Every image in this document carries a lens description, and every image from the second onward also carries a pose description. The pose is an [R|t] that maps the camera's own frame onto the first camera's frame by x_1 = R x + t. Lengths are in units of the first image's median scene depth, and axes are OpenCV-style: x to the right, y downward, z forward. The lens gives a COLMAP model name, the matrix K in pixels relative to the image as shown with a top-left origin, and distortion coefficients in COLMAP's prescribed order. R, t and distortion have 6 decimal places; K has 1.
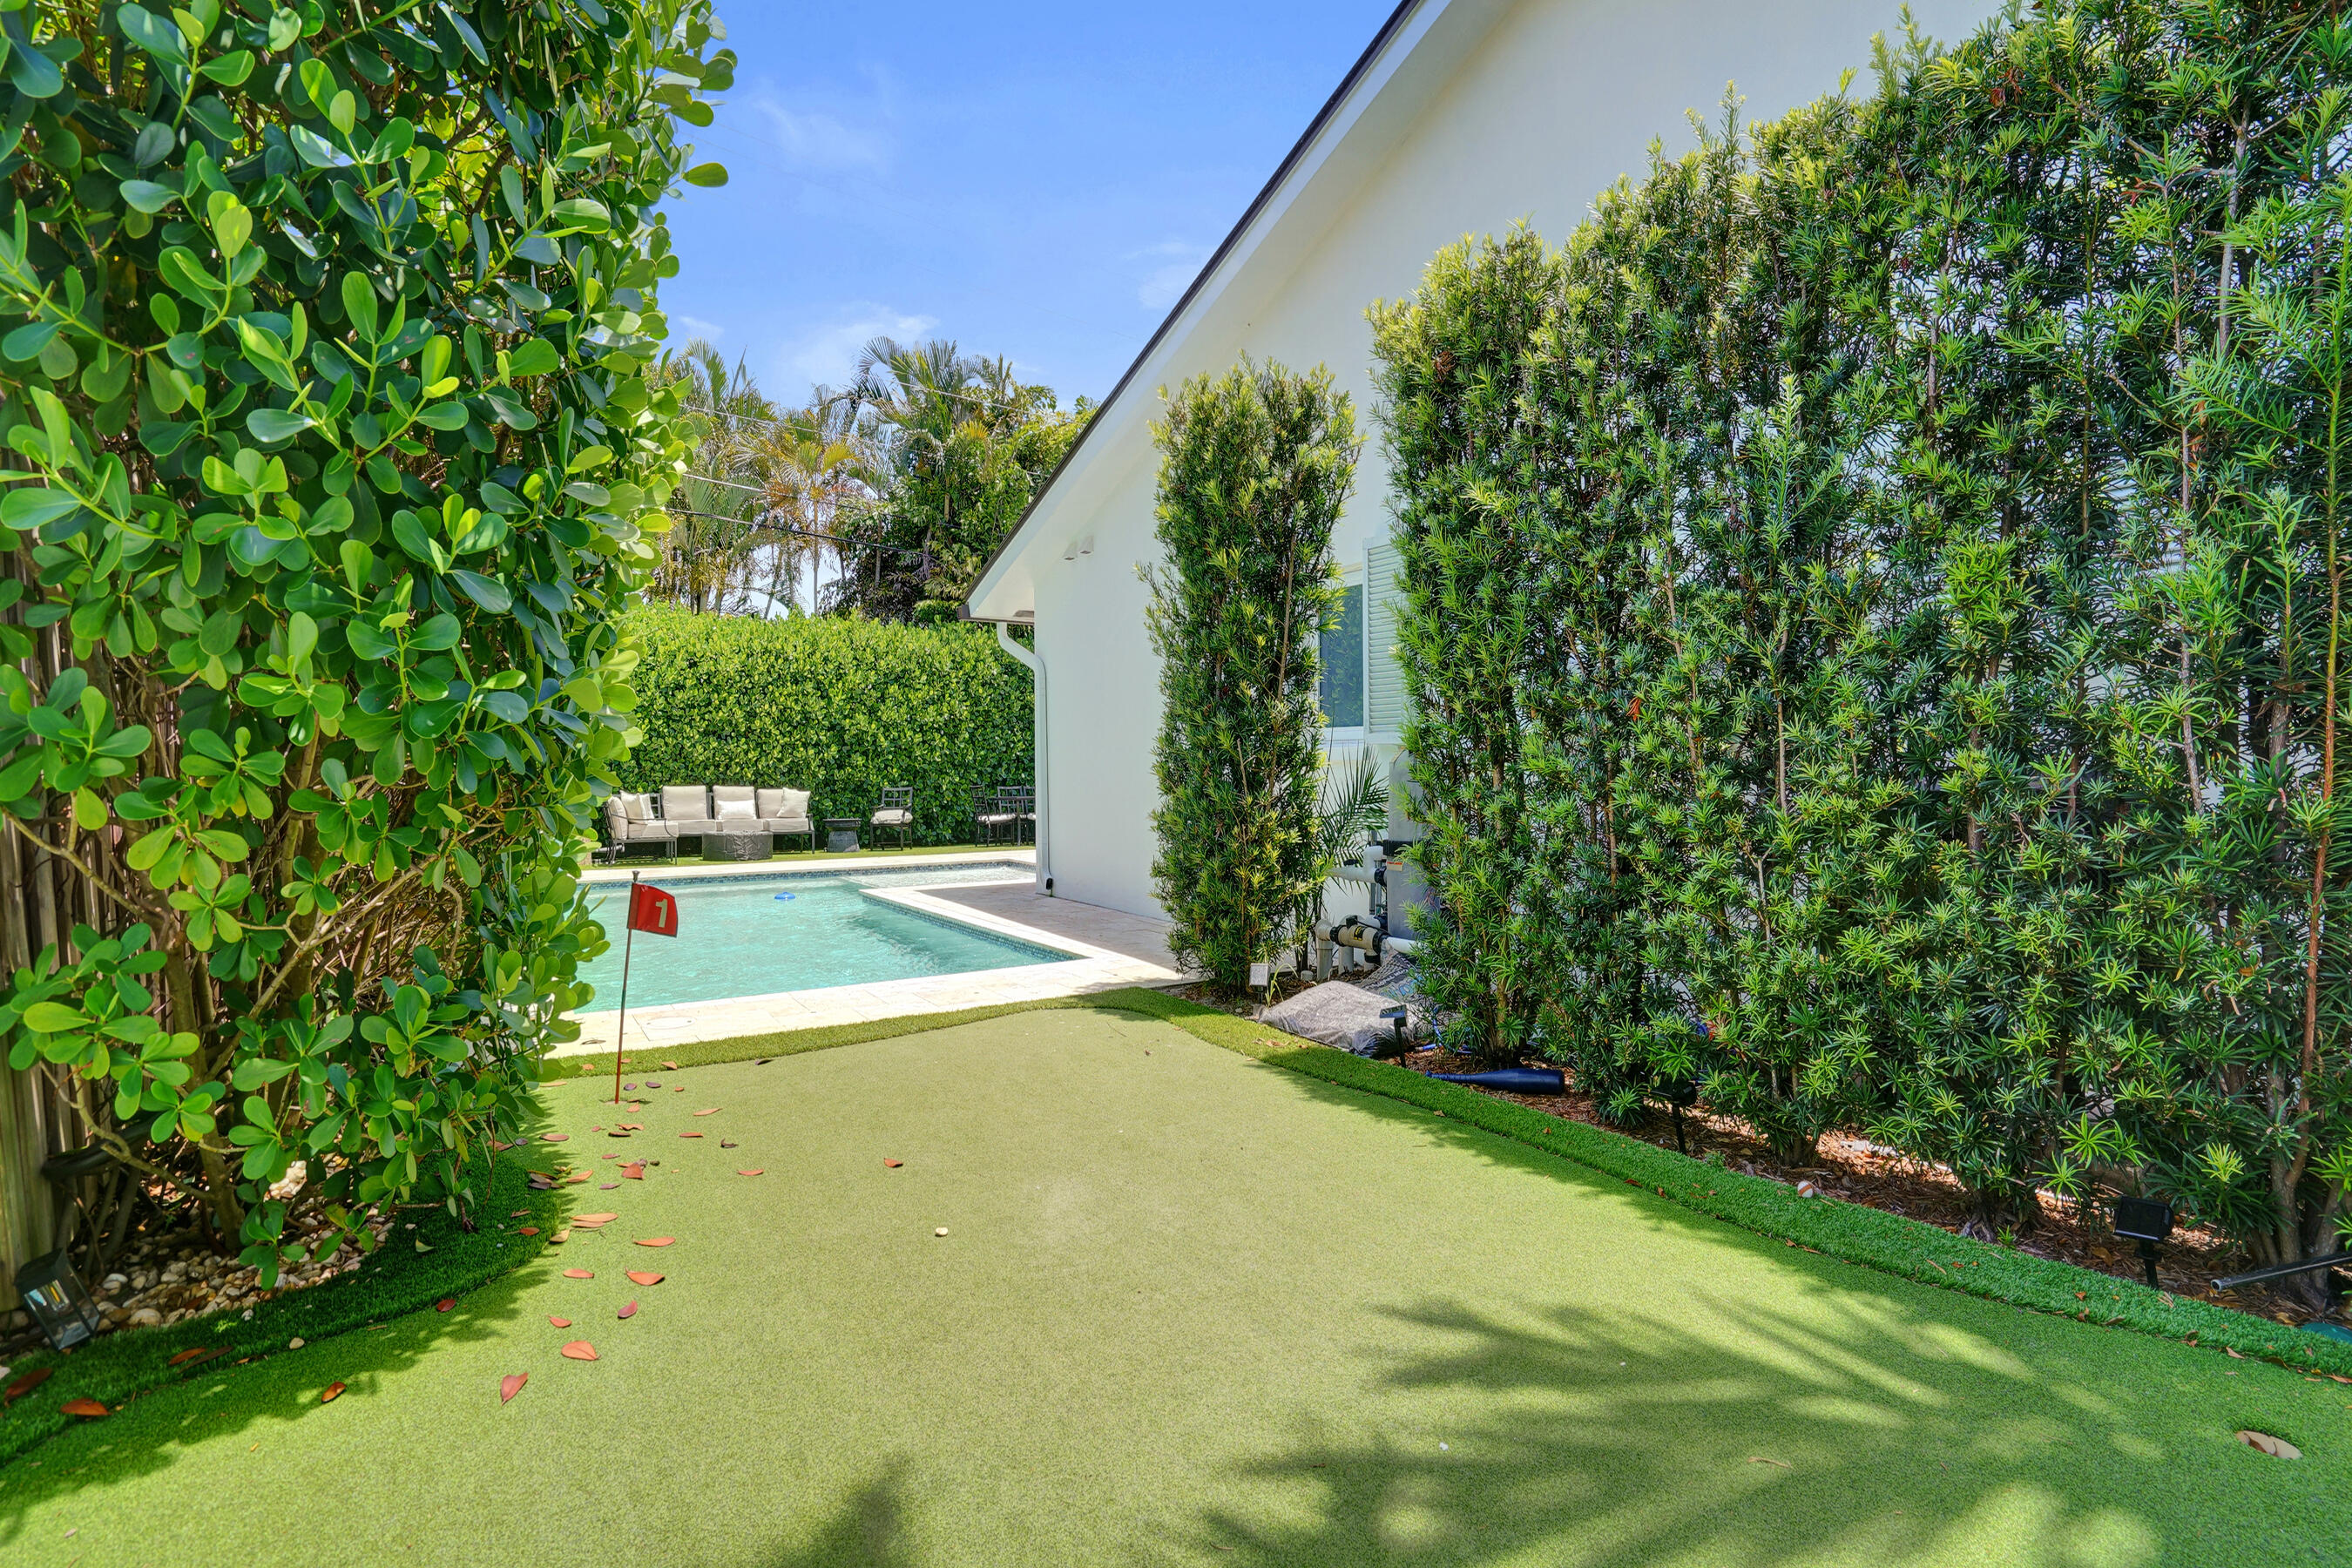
lens RADIAL K [[1095.9, 0, 1169.6], [0, 1095.9, 776.2], [0, 0, 1]] dist [-0.005564, -0.000459]
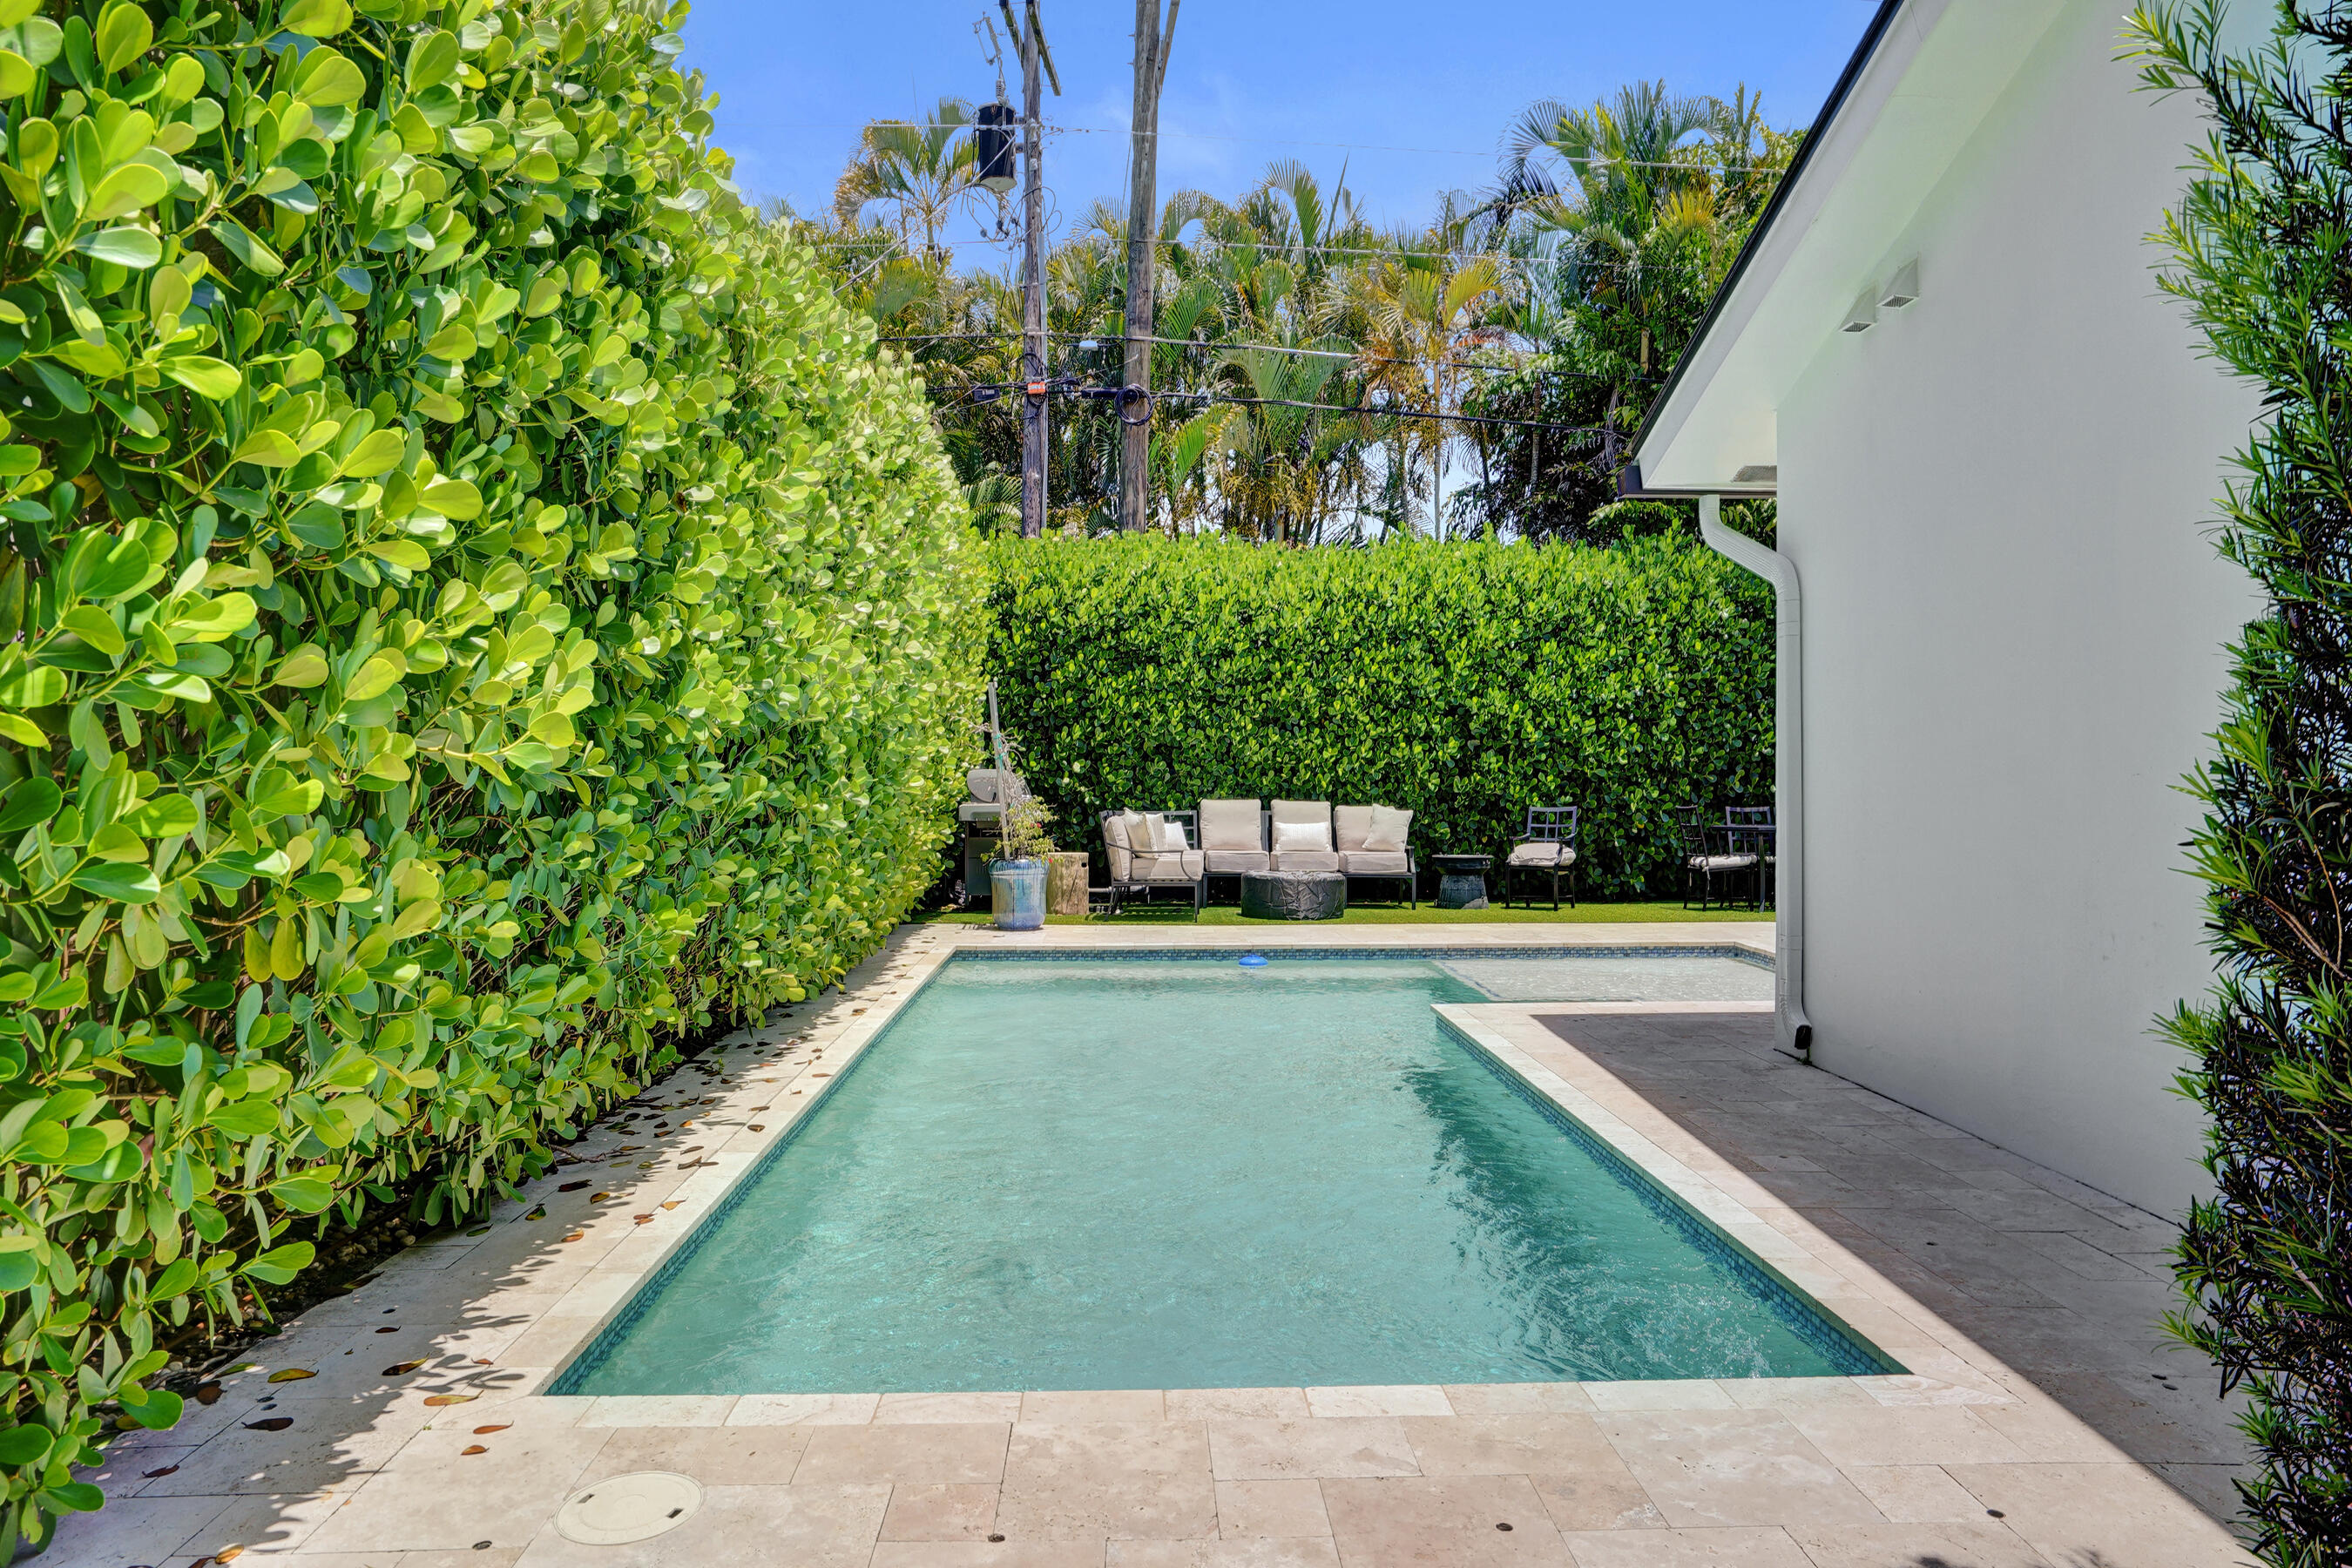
lens RADIAL K [[1418.0, 0, 1167.1], [0, 1418.0, 772.5], [0, 0, 1]] dist [-0.023535, 0.001708]
pose [[0.850775, 0.011529, -0.525404, -0.014111], [-0.010792, 0.999932, 0.004466, -0.010083], [0.525420, 0.001871, 0.850841, 0.204736]]
